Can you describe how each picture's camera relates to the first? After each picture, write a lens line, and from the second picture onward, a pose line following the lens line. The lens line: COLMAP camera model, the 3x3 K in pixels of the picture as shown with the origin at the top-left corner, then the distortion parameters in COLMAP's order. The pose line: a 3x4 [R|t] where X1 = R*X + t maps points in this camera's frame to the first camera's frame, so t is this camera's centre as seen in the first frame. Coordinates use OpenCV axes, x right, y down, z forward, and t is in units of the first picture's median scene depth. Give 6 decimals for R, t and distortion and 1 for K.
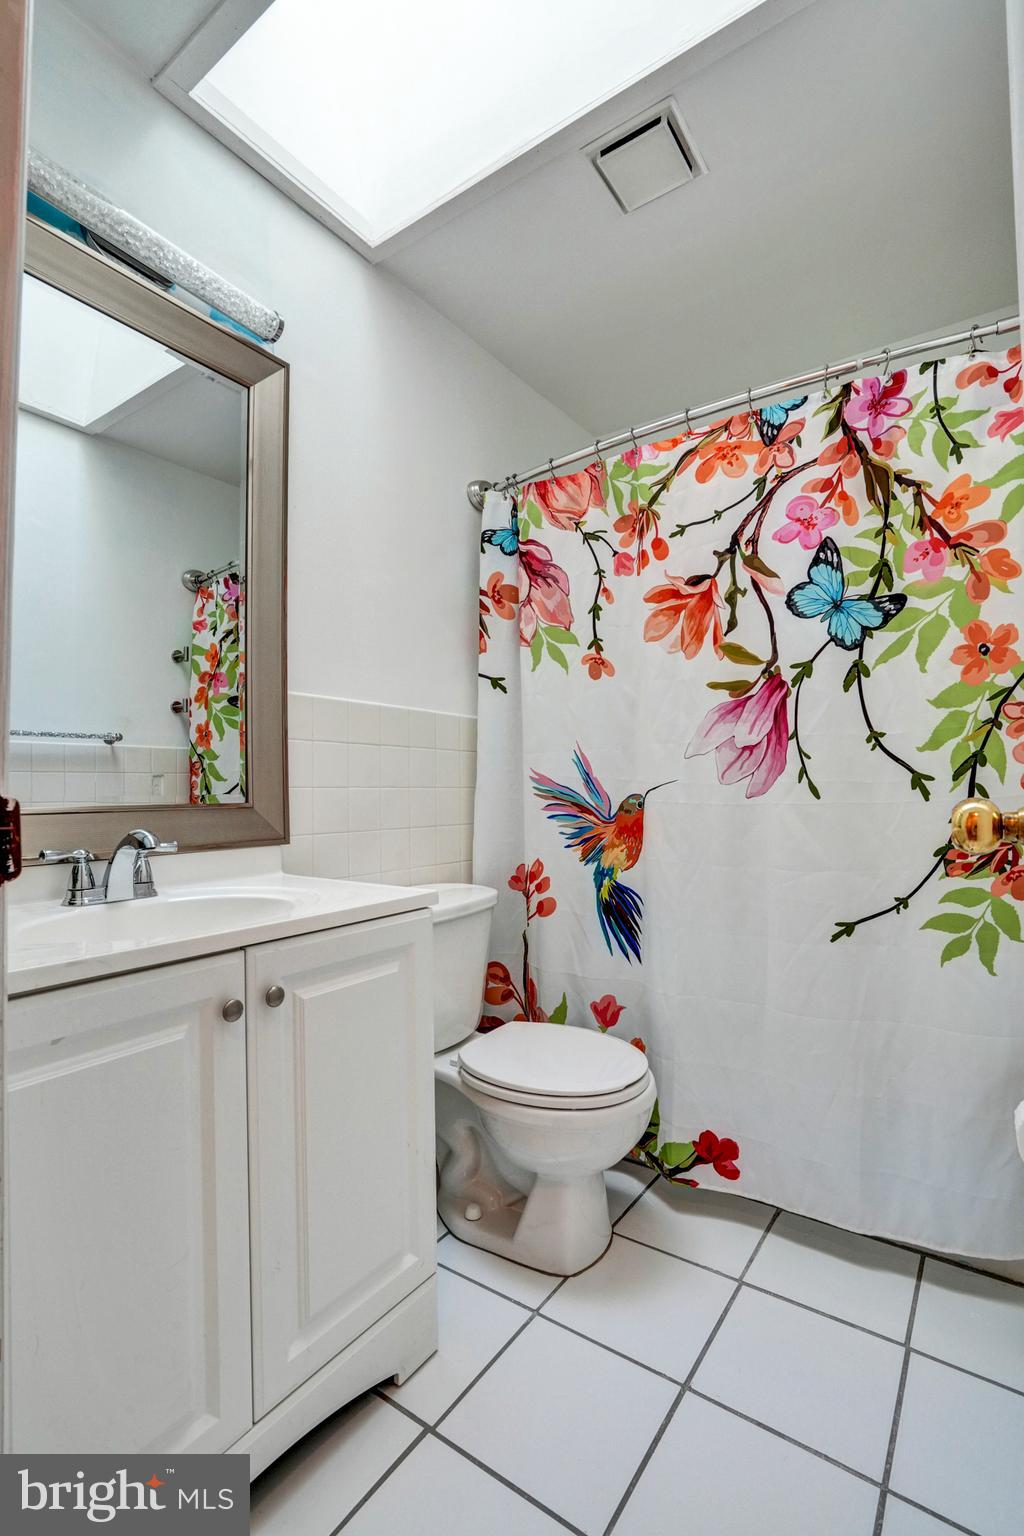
lens RADIAL K [[708.0, 0, 517.7], [0, 708.0, 765.9], [0, 0, 1]] dist [-0.053755, 0.019047]
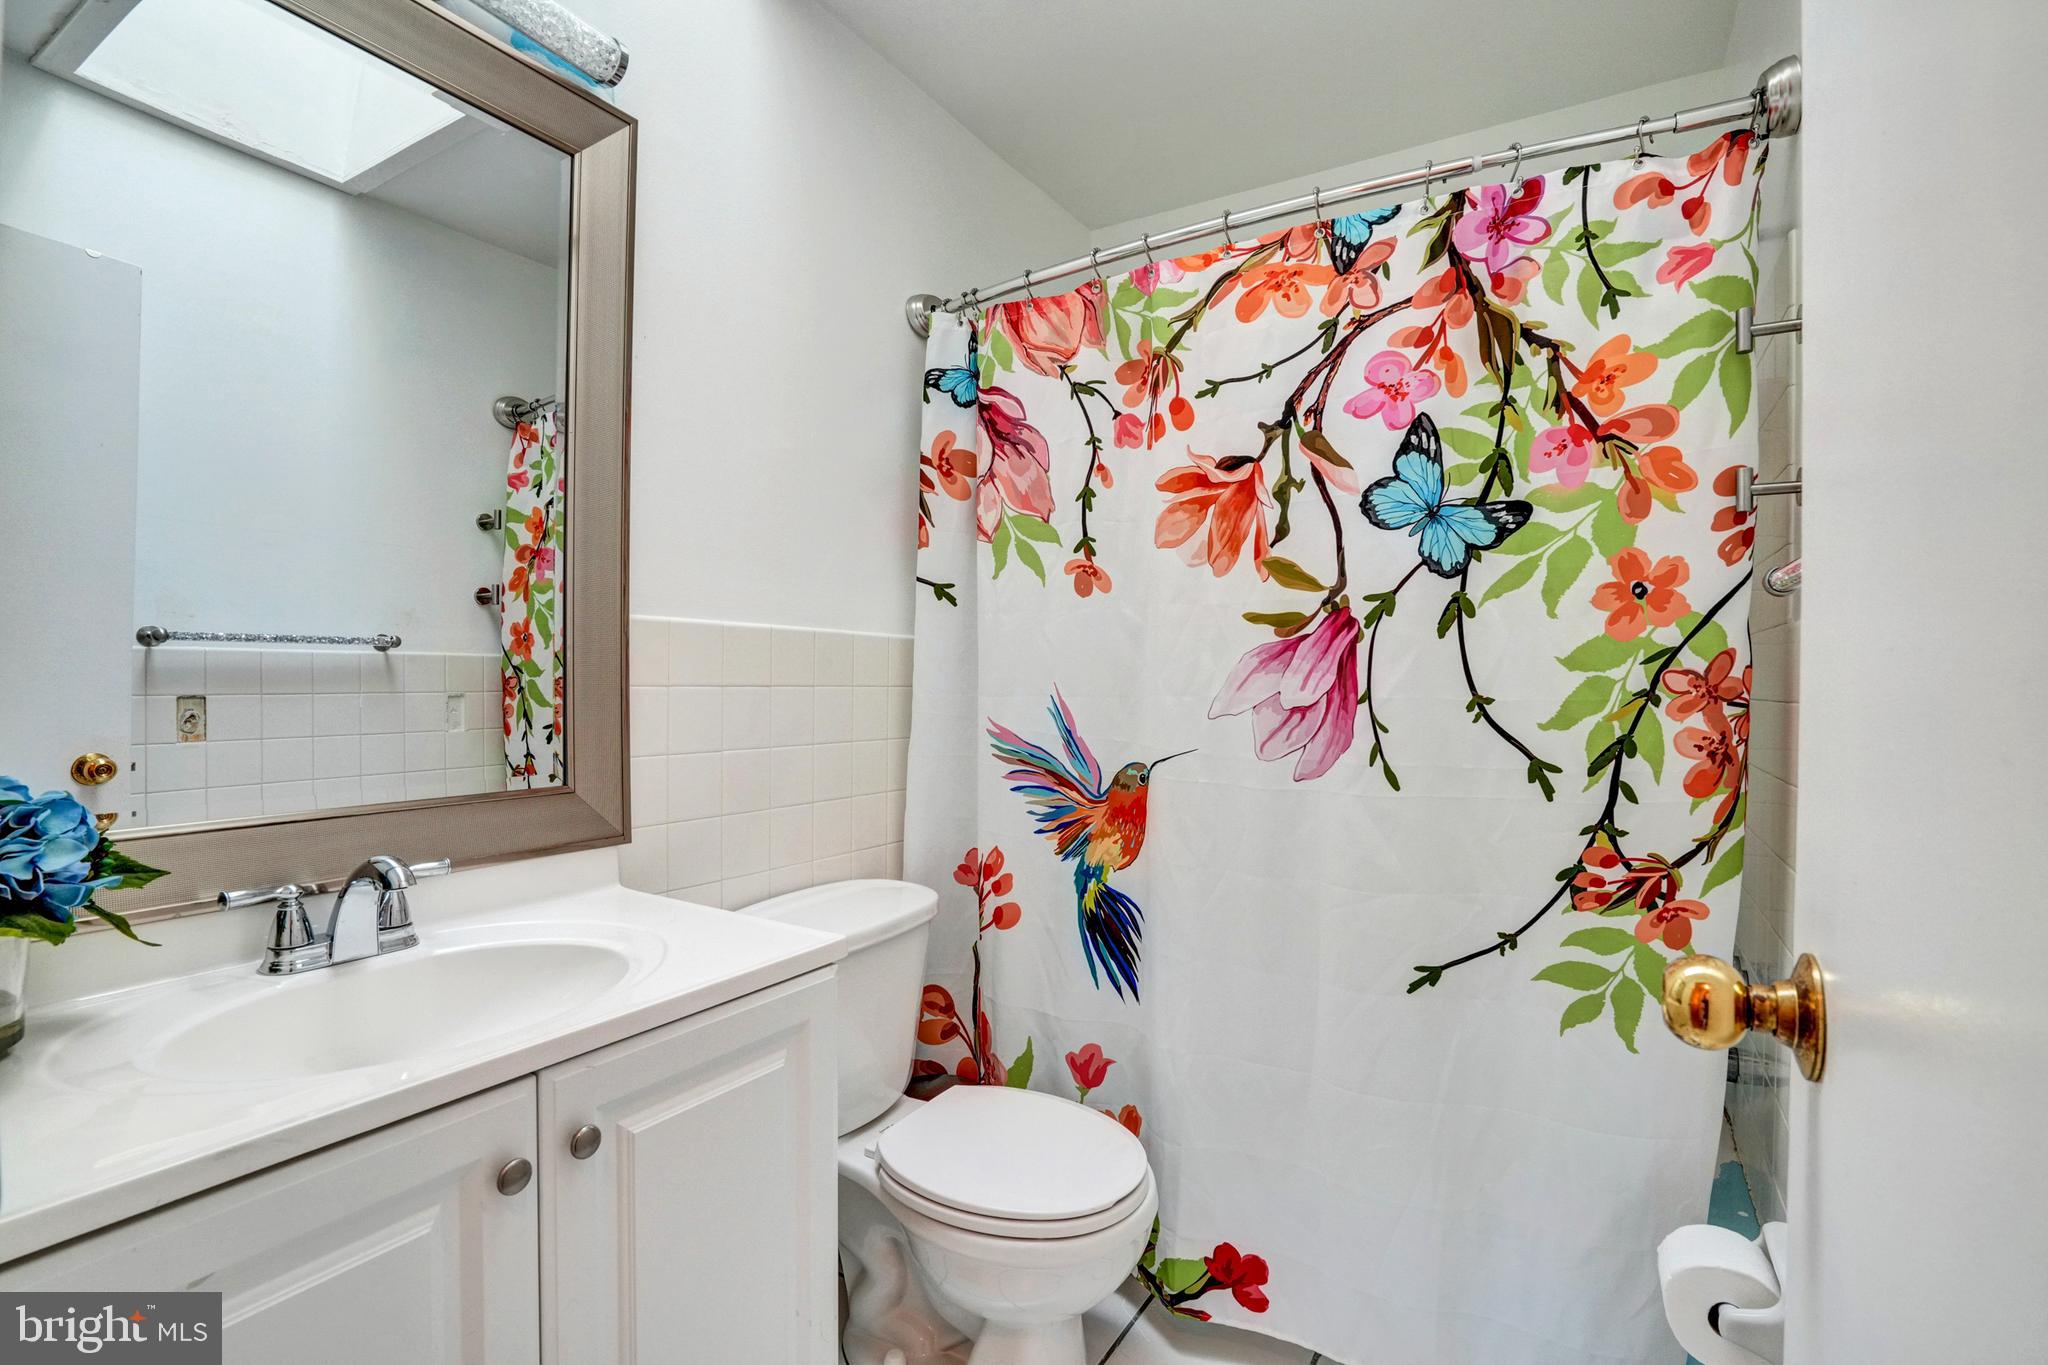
lens RADIAL K [[944.0, 0, 1023.8], [0, 944.0, 679.8], [0, 0, 1]] dist [-0.053755, 0.019047]
pose [[0.998214, 0.020722, 0.056024, 0.000464], [-0.022463, 0.999278, 0.030626, -0.079042], [-0.055349, -0.031829, 0.997960, 0.083401]]
